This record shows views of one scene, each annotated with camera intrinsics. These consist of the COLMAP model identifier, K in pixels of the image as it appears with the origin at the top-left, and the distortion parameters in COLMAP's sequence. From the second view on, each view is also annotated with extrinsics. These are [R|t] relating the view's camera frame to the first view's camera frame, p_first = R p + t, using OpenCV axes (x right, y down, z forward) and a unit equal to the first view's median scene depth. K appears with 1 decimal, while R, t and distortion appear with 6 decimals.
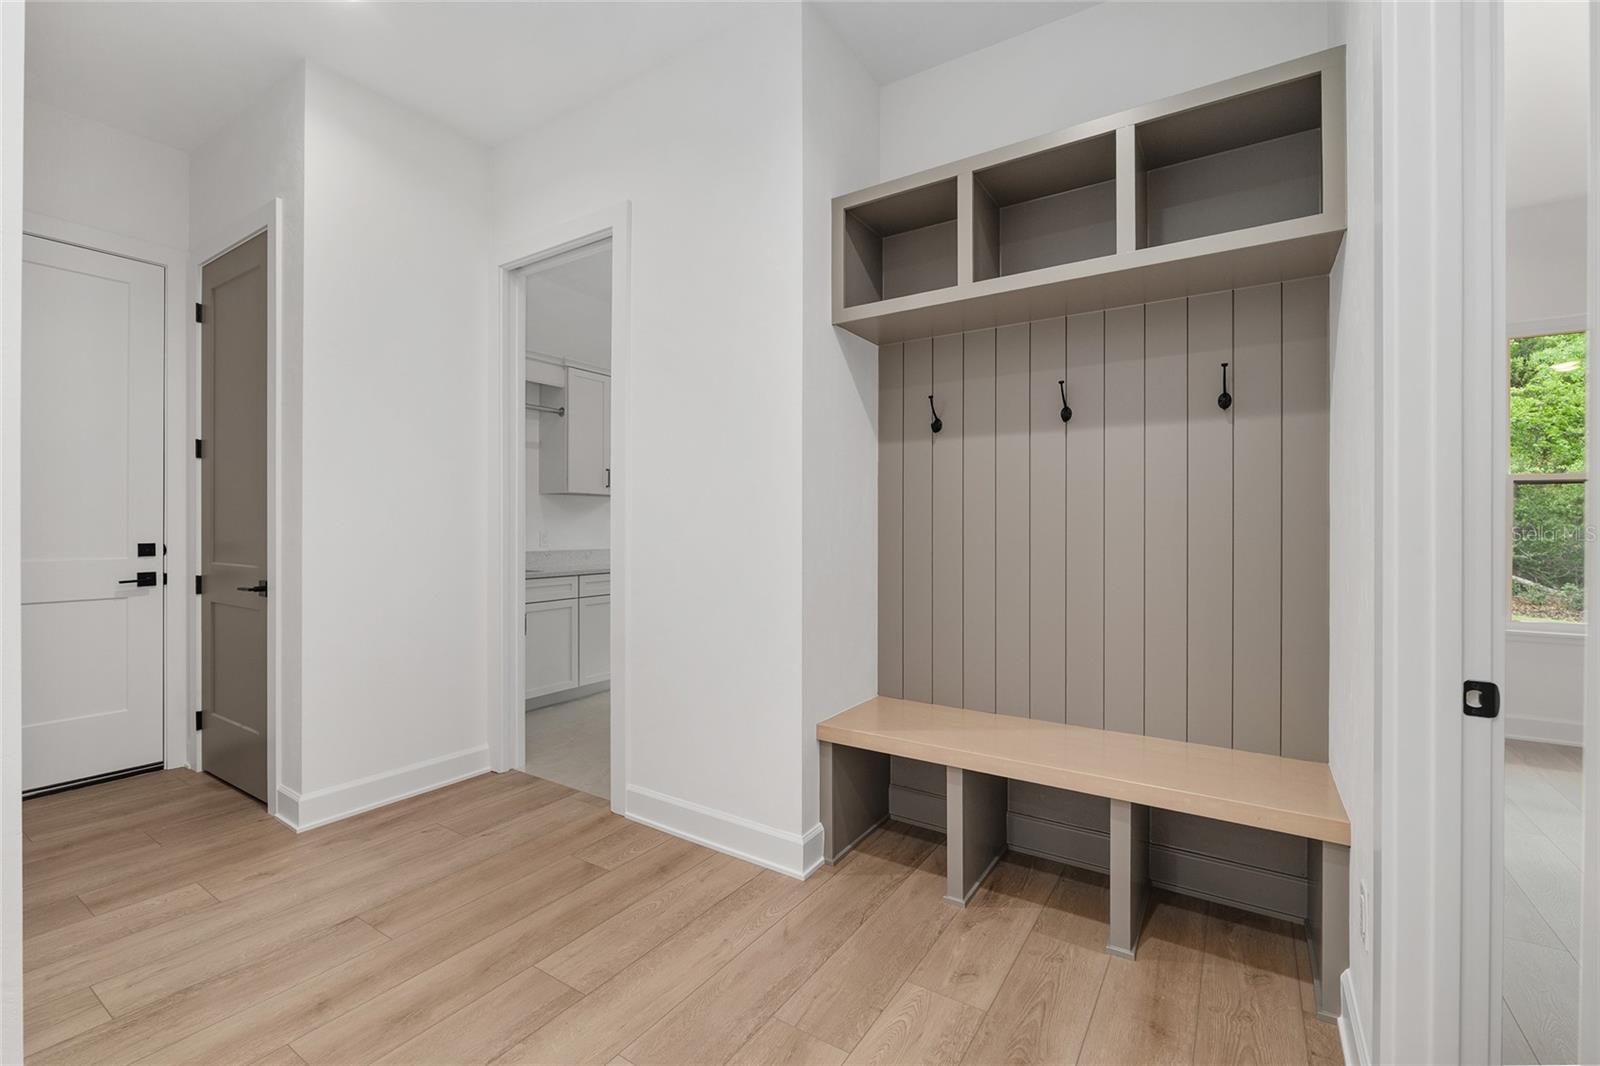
lens RADIAL K [[694.6, 0, 798.7], [0, 694.6, 526.3], [0, 0, 1]] dist [0.001233, 0.000025]
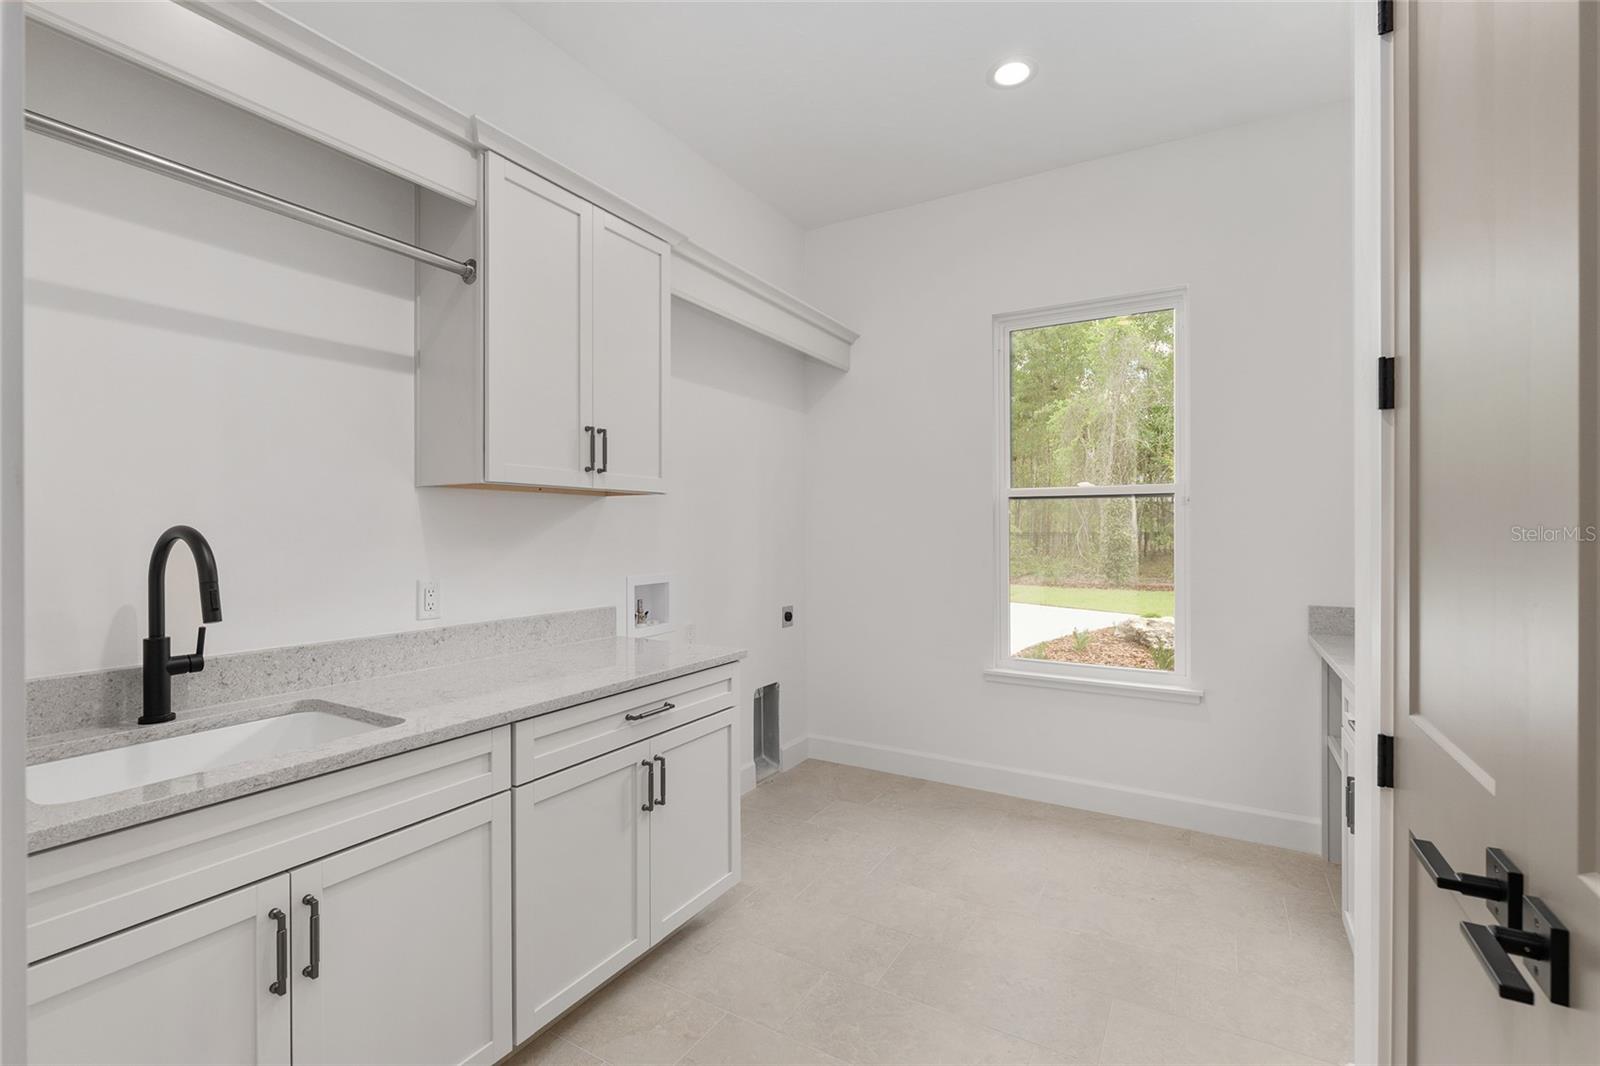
lens RADIAL K [[694.6, 0, 801.7], [0, 694.6, 532.4], [0, 0, 1]] dist [0.001233, 0.000025]
pose [[0.998086, -0.003203, 0.061766, -0.184033], [0.003031, 0.999991, 0.002865, -0.021539], [-0.061775, -0.002672, 0.998087, 0.610462]]
